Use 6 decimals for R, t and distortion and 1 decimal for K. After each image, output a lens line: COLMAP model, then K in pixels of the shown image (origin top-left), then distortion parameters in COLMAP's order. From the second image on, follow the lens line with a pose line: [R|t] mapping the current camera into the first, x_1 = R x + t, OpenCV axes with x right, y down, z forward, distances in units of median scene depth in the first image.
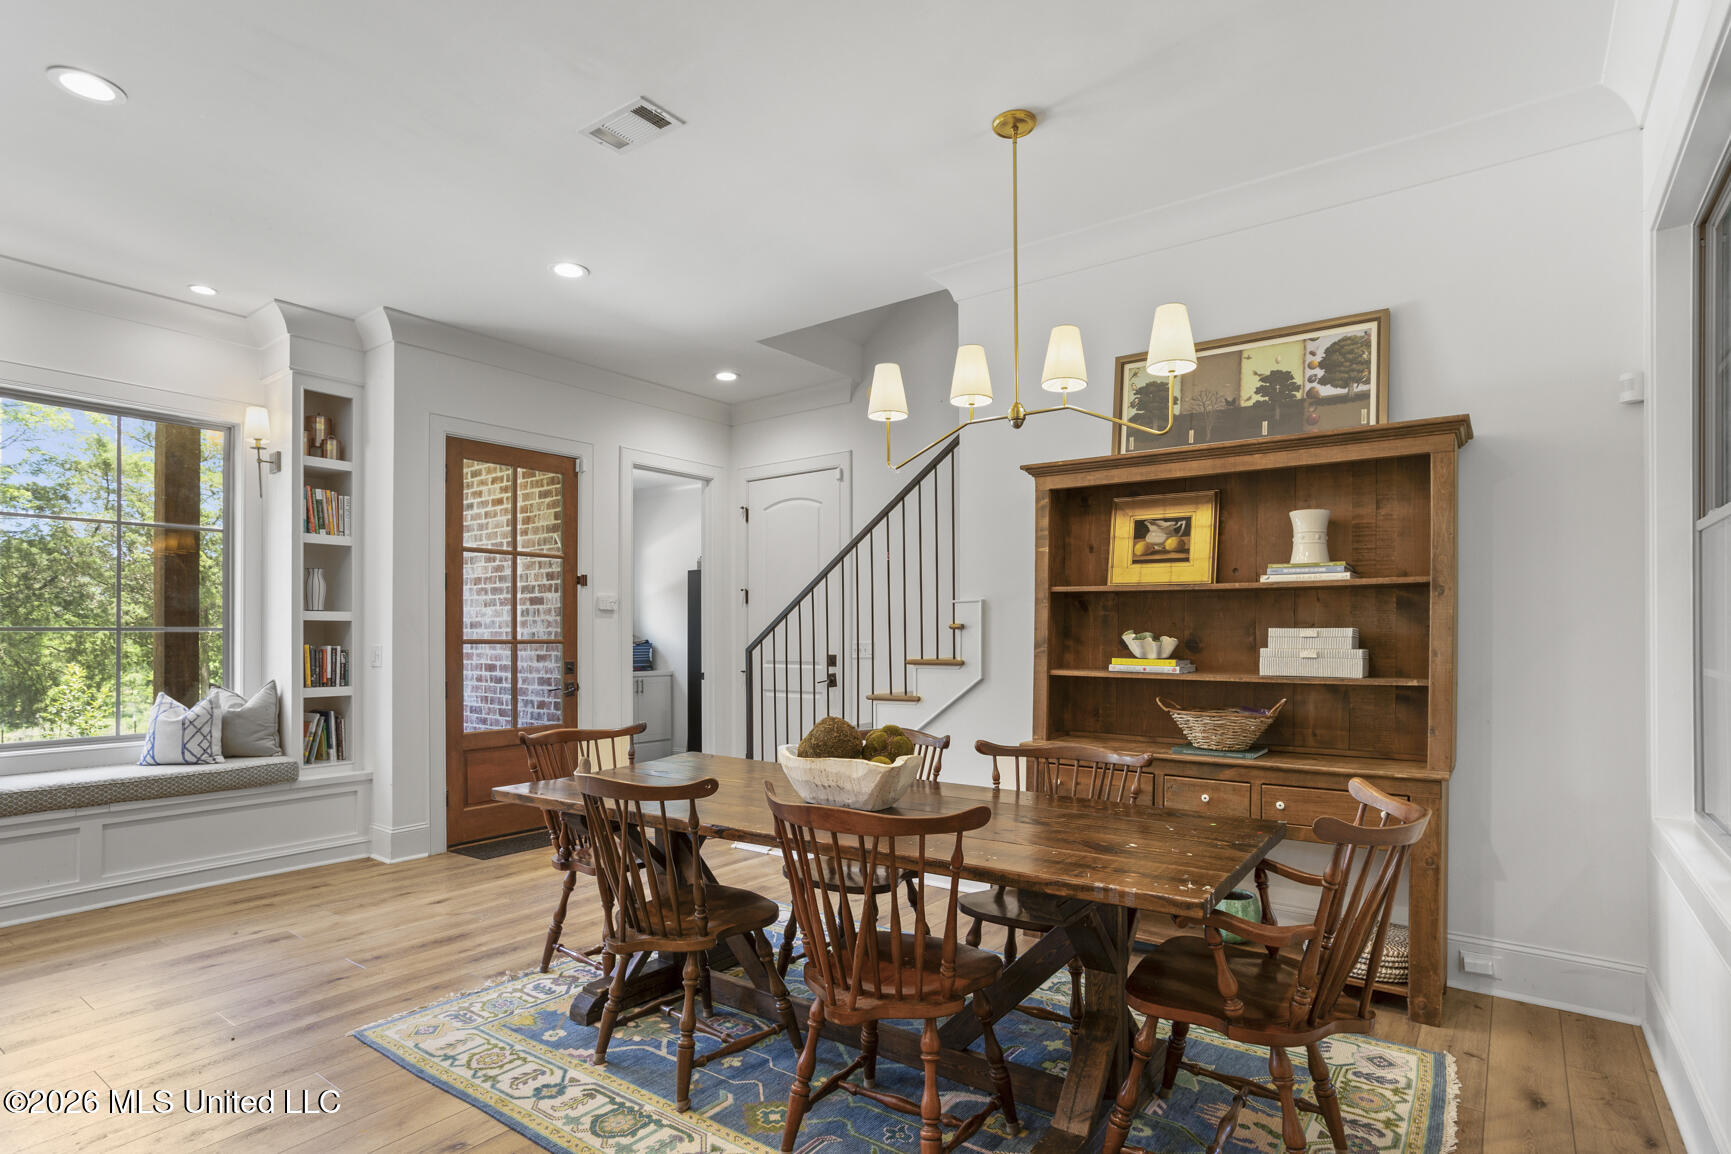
lens RADIAL K [[875.8, 0, 828.7], [0, 875.8, 634.9], [0, 0, 1]] dist [-0.026807, 0.012773]
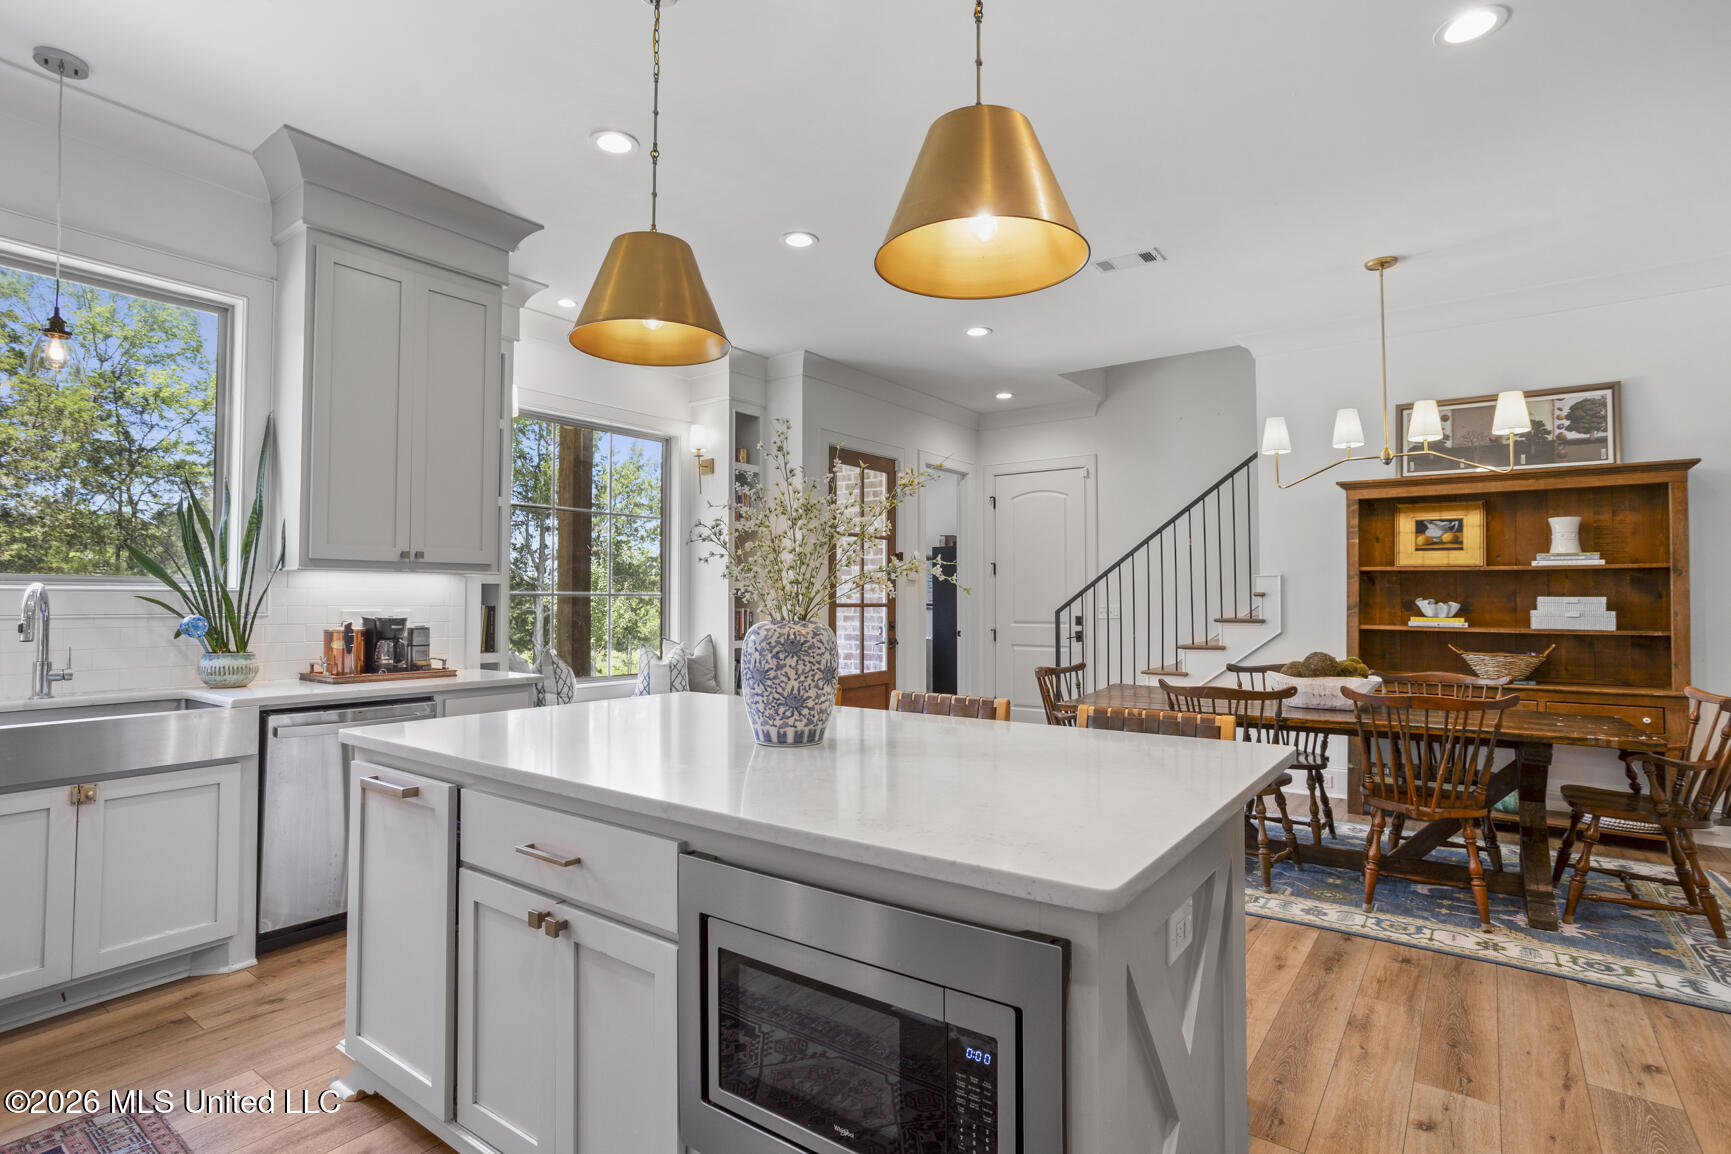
lens RADIAL K [[875.8, 0, 779.0], [0, 875.8, 581.3], [0, 0, 1]] dist [-0.026807, 0.012773]
pose [[0.999966, 0.005491, -0.006135, -0.723290], [-0.005619, 0.999763, -0.021038, 0.003659], [0.006018, 0.021071, 0.999760, -0.442327]]
